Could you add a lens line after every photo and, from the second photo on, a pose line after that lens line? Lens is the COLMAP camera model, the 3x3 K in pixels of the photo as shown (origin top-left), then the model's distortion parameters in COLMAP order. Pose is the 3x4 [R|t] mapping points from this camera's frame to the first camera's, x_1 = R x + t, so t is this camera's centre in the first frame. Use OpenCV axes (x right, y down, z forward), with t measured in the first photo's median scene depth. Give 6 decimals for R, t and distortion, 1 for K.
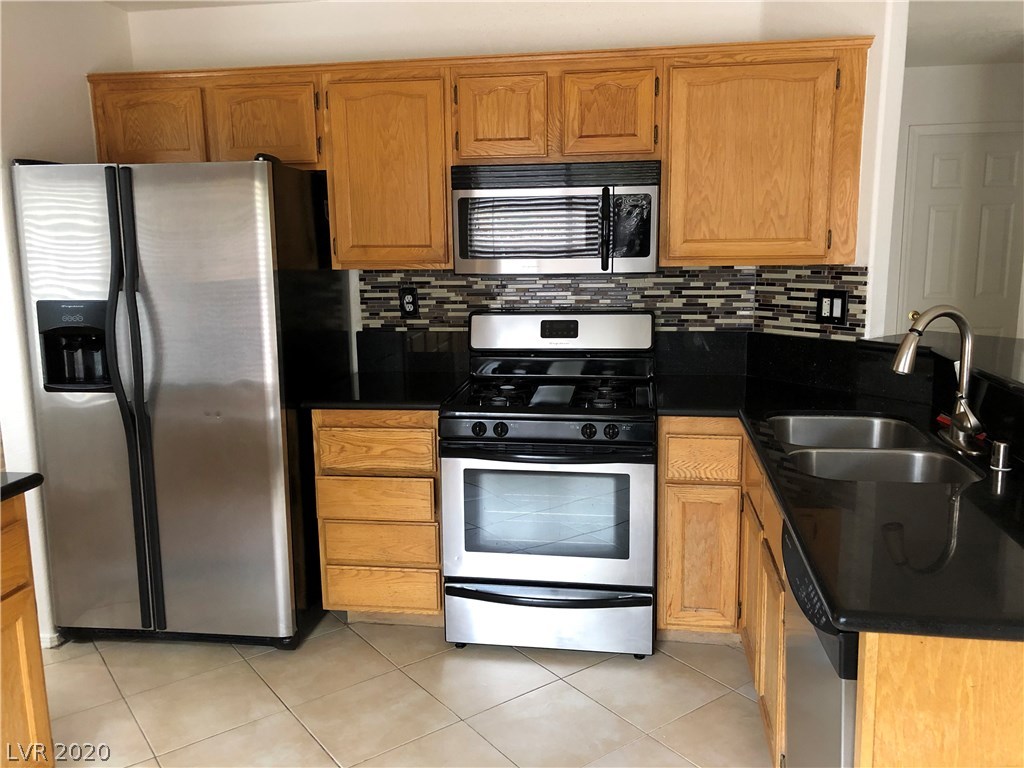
lens RADIAL K [[843.2, 0, 509.5], [0, 843.2, 385.2], [0, 0, 1]] dist [0.054886, -0.040217]
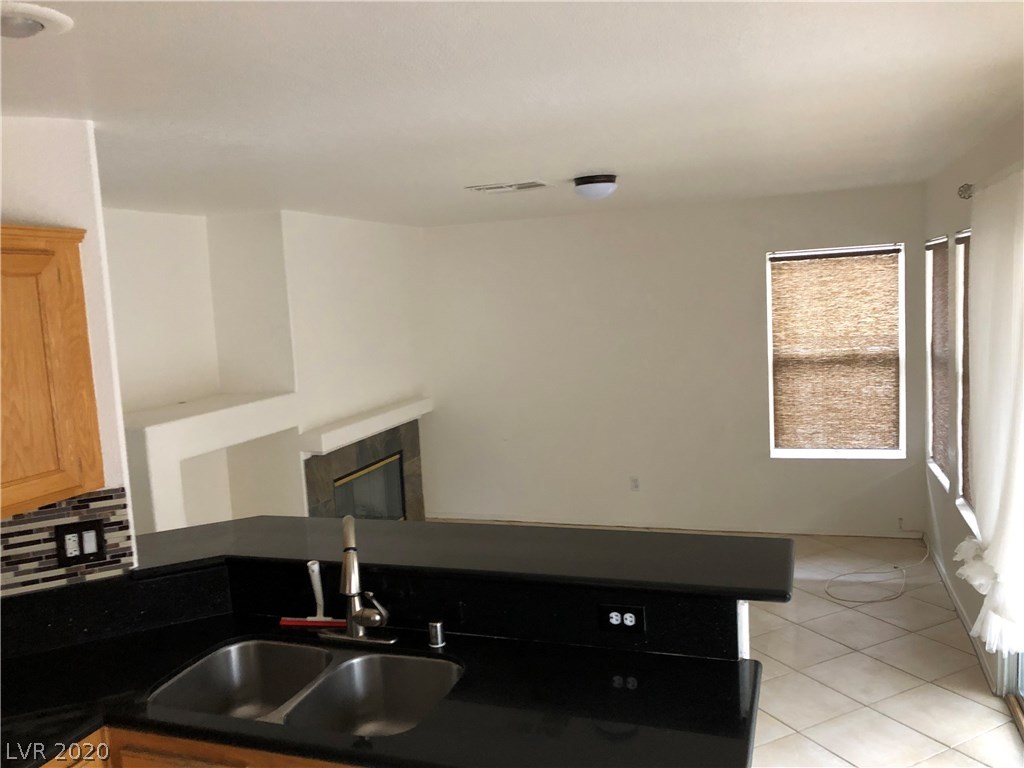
lens RADIAL K [[843.2, 0, 507.6], [0, 843.2, 382.8], [0, 0, 1]] dist [0.054886, -0.040217]
pose [[0.170057, -0.111108, 0.979150, -0.338638], [0.223224, 0.972138, 0.071543, -0.213339], [-0.959819, 0.206403, 0.190121, 0.436144]]
